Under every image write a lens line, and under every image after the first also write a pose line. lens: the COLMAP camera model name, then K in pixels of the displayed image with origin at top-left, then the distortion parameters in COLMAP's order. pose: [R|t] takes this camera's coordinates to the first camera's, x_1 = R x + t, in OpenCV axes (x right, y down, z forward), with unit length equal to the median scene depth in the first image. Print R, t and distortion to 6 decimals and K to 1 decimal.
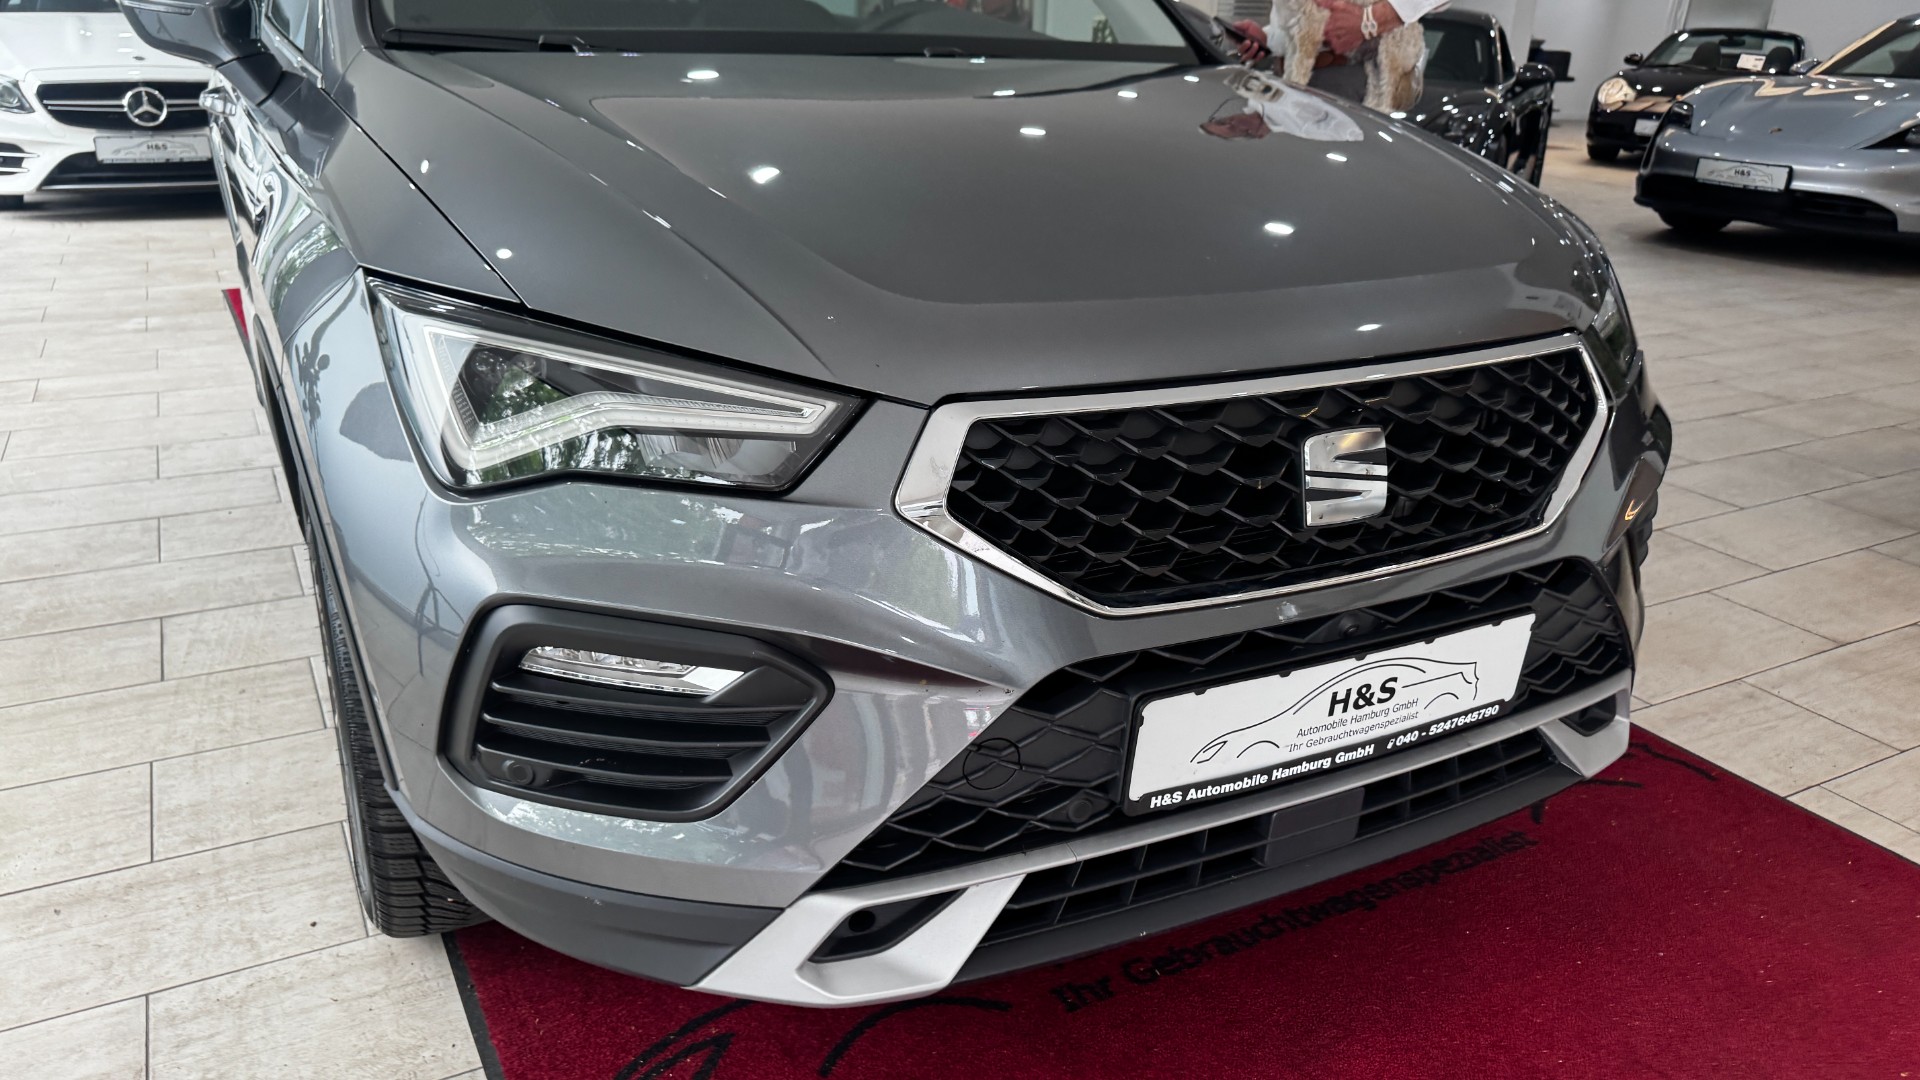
lens RADIAL K [[1338.8, 0, 956.7], [0, 1338.8, 529.5], [0, 0, 1]] dist [0.019583, -0.033590]
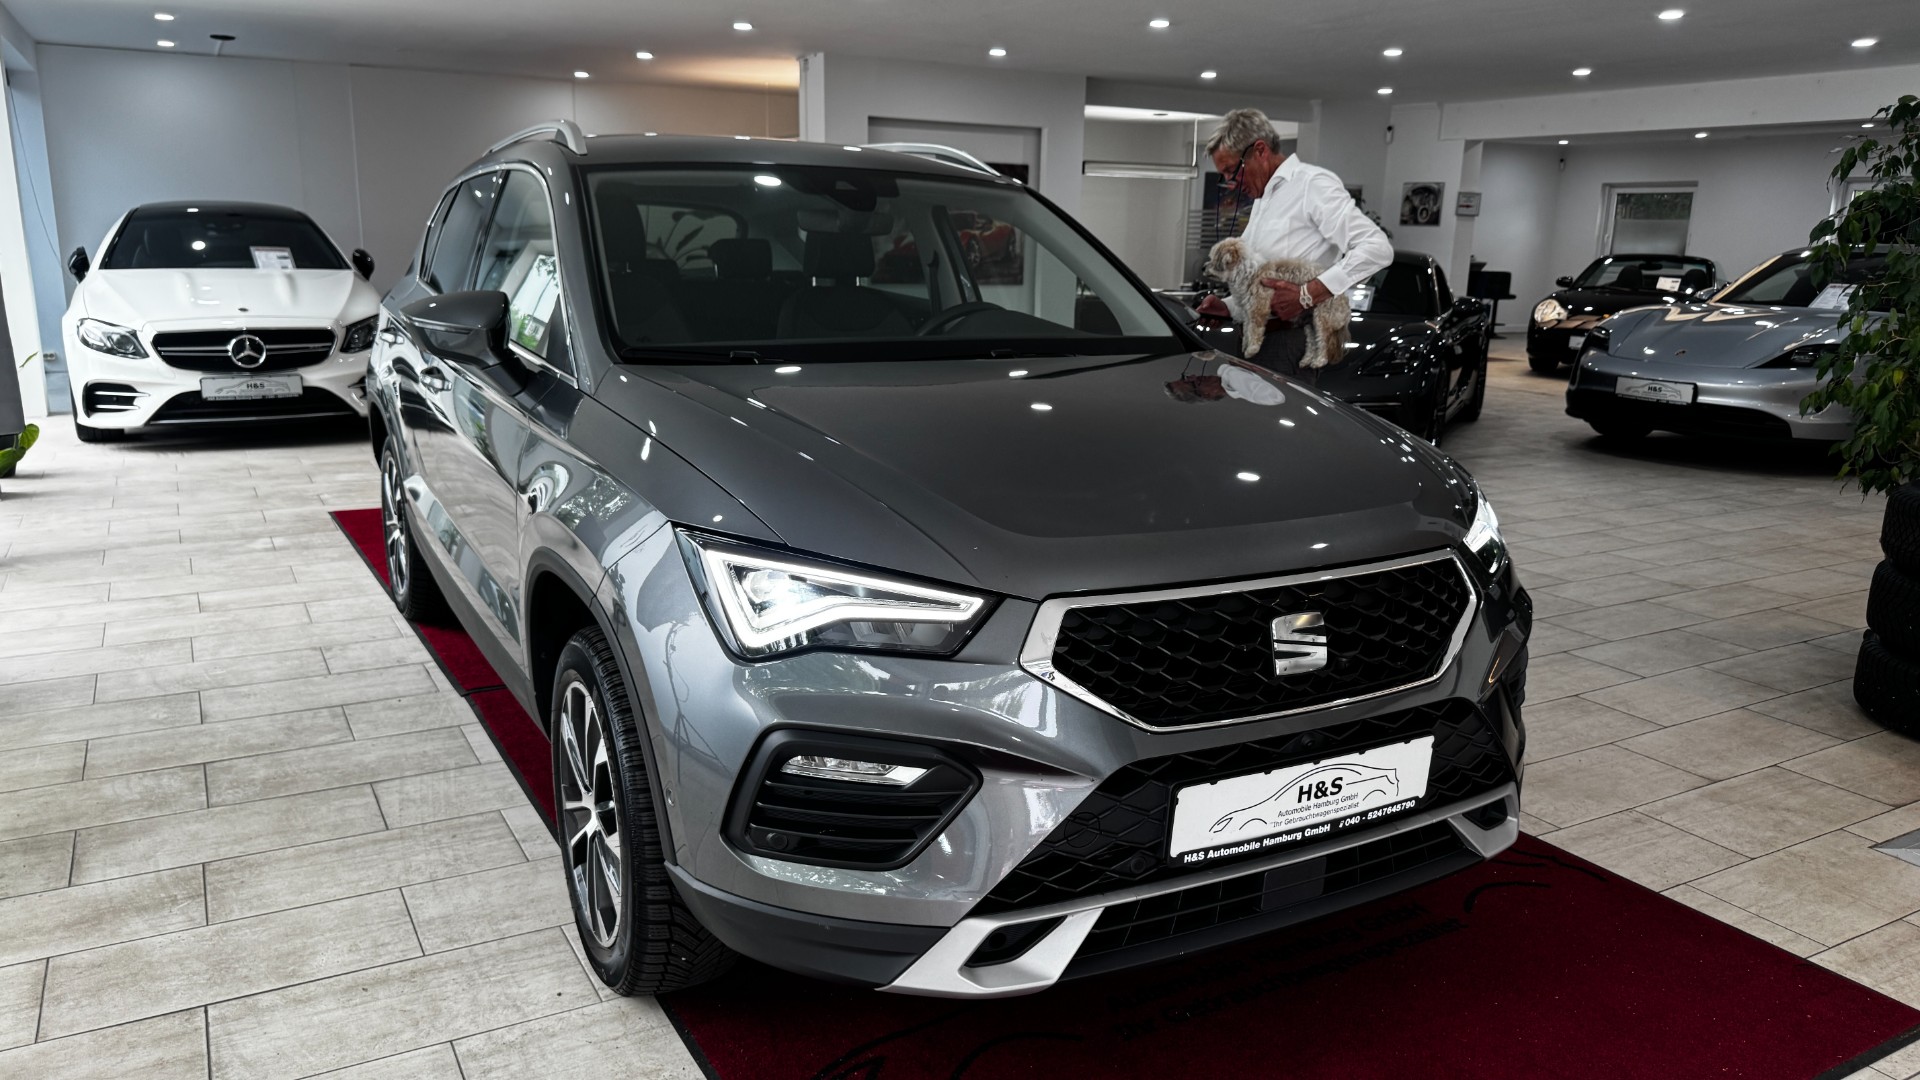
lens RADIAL K [[1338.8, 0, 953.4], [0, 1338.8, 526.6], [0, 0, 1]] dist [0.019583, -0.033590]
pose [[0.999831, -0.014755, 0.011003, -0.096016], [0.016234, 0.988638, -0.149438, 0.039817], [-0.008673, 0.149591, 0.988710, -0.419543]]
